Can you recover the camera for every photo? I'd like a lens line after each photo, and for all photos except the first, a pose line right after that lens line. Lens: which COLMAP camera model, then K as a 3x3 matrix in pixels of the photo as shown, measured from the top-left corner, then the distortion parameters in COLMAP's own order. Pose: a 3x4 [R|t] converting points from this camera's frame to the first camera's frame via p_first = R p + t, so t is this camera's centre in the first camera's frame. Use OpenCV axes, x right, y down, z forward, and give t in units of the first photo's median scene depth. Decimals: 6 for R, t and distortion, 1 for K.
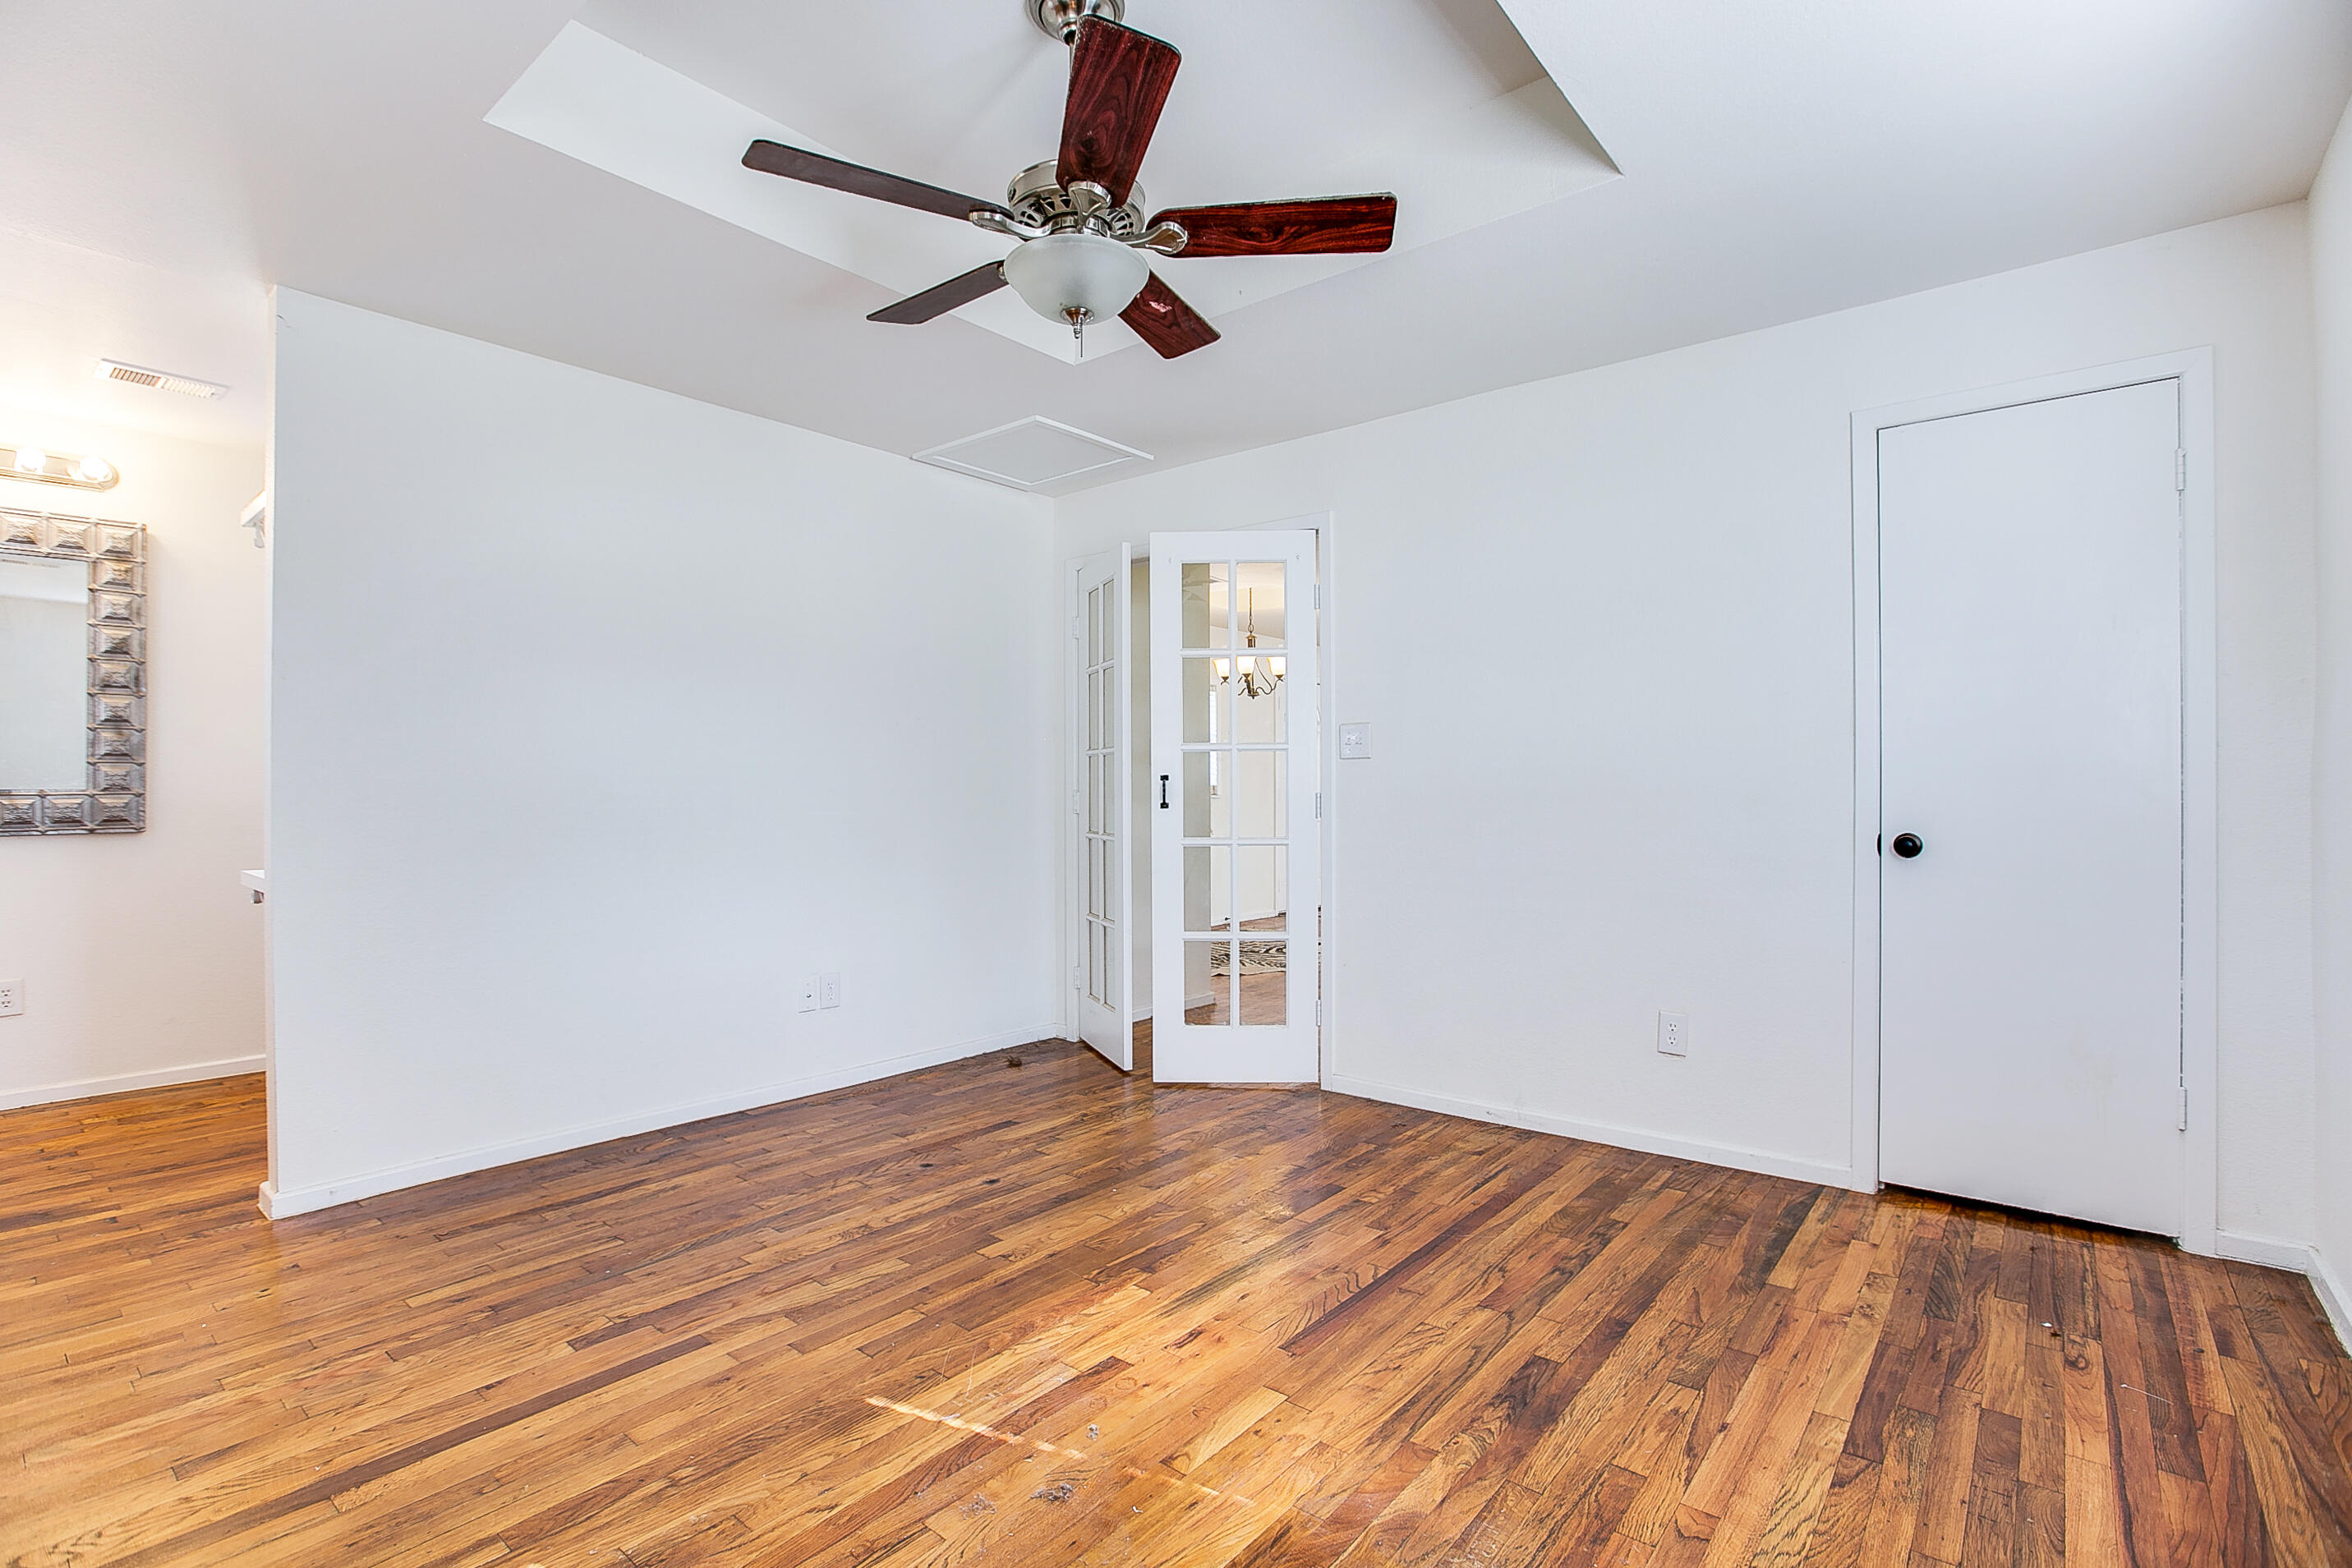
lens RADIAL K [[1075.4, 0, 1185.5], [0, 1075.4, 797.2], [0, 0, 1]] dist [-0.023601, 0.003821]
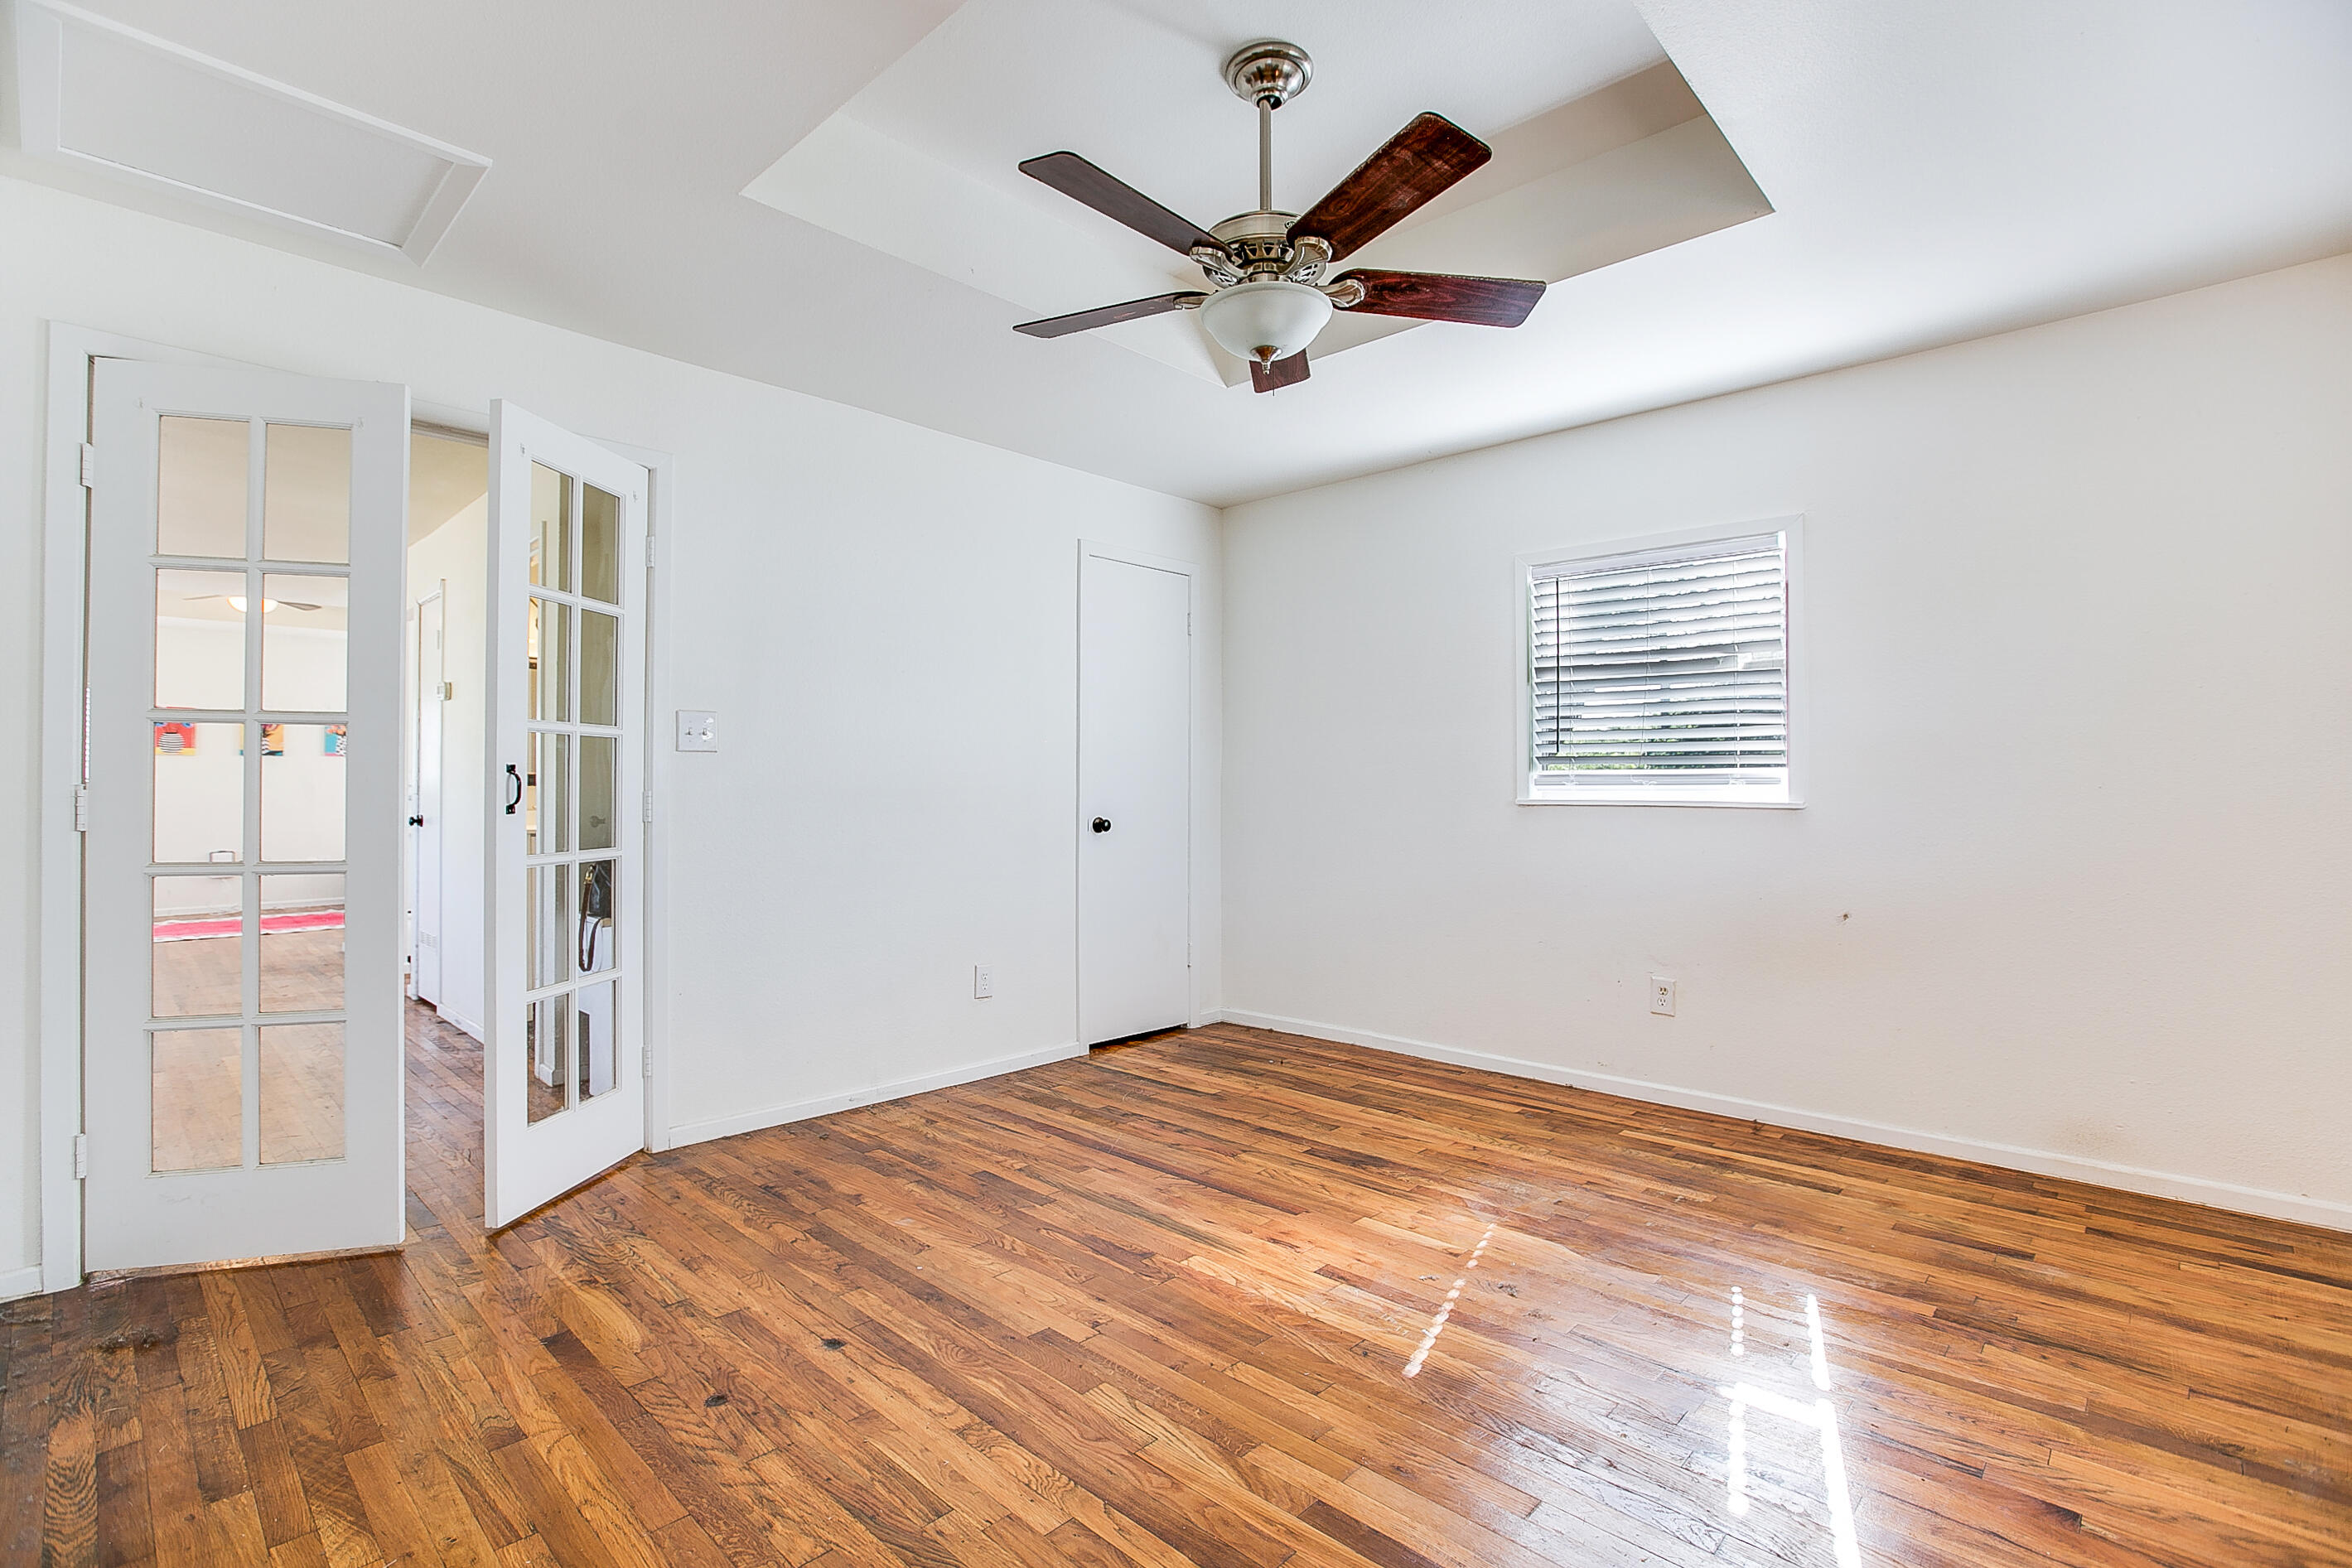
lens RADIAL K [[1075.4, 0, 1186.1], [0, 1075.4, 781.7], [0, 0, 1]] dist [-0.023601, 0.003821]
pose [[0.056687, 0.020665, 0.998178, -0.974473], [-0.009442, 0.999752, -0.020162, 0.012190], [-0.998347, -0.008282, 0.056868, 0.841241]]
